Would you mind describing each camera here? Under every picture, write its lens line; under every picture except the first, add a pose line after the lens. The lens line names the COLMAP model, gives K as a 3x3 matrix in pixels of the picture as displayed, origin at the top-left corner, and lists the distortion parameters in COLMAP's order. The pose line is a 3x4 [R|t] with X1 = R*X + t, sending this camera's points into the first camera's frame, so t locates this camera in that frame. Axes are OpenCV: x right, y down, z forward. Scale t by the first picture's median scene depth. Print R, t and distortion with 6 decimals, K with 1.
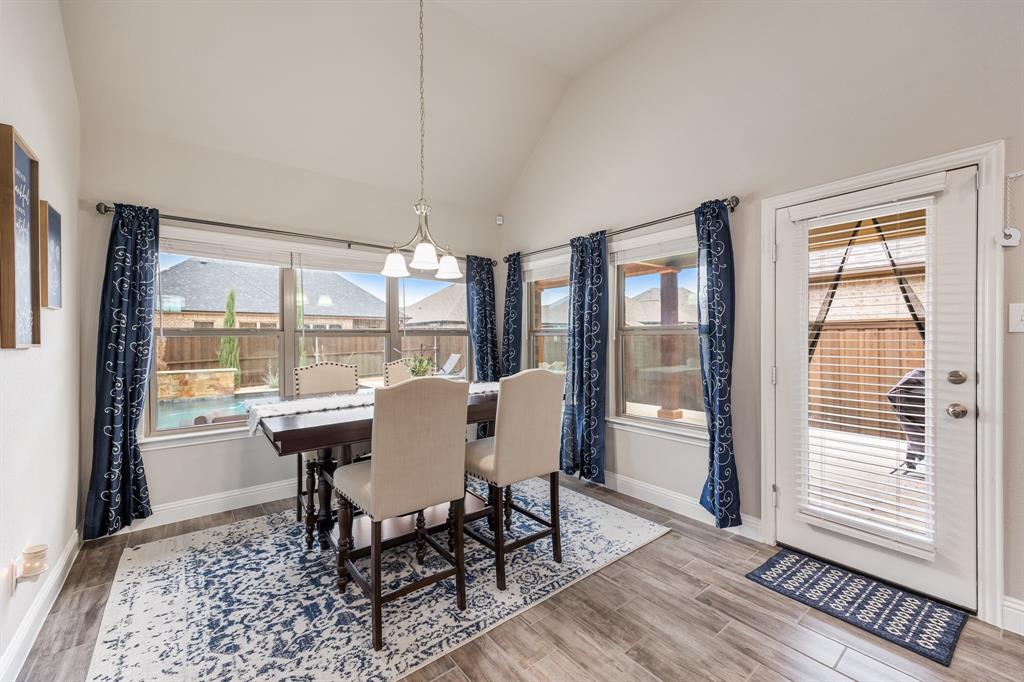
lens RADIAL K [[396.3, 0, 513.9], [0, 396.3, 338.9], [0, 0, 1]] dist [-0.003562, -0.000109]
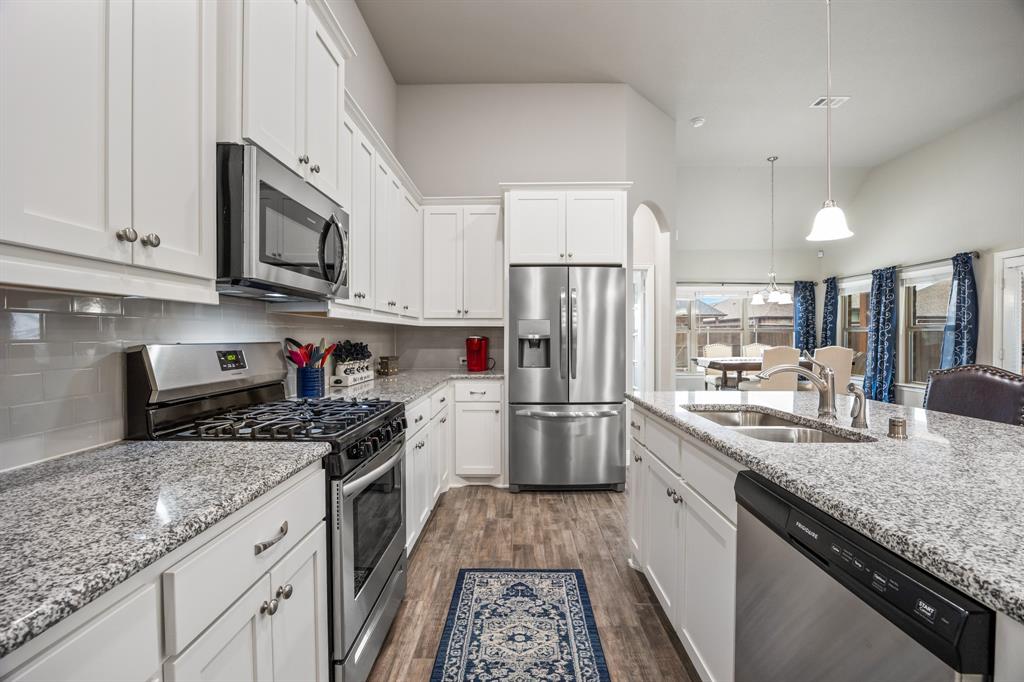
lens RADIAL K [[452.7, 0, 513.0], [0, 452.7, 340.4], [0, 0, 1]] dist [-0.001251, -0.000172]
pose [[0.785673, 0.009897, -0.618563, 0.142752], [-0.004867, 0.999940, 0.009817, 0.016318], [0.618623, -0.004702, 0.785674, -1.352539]]
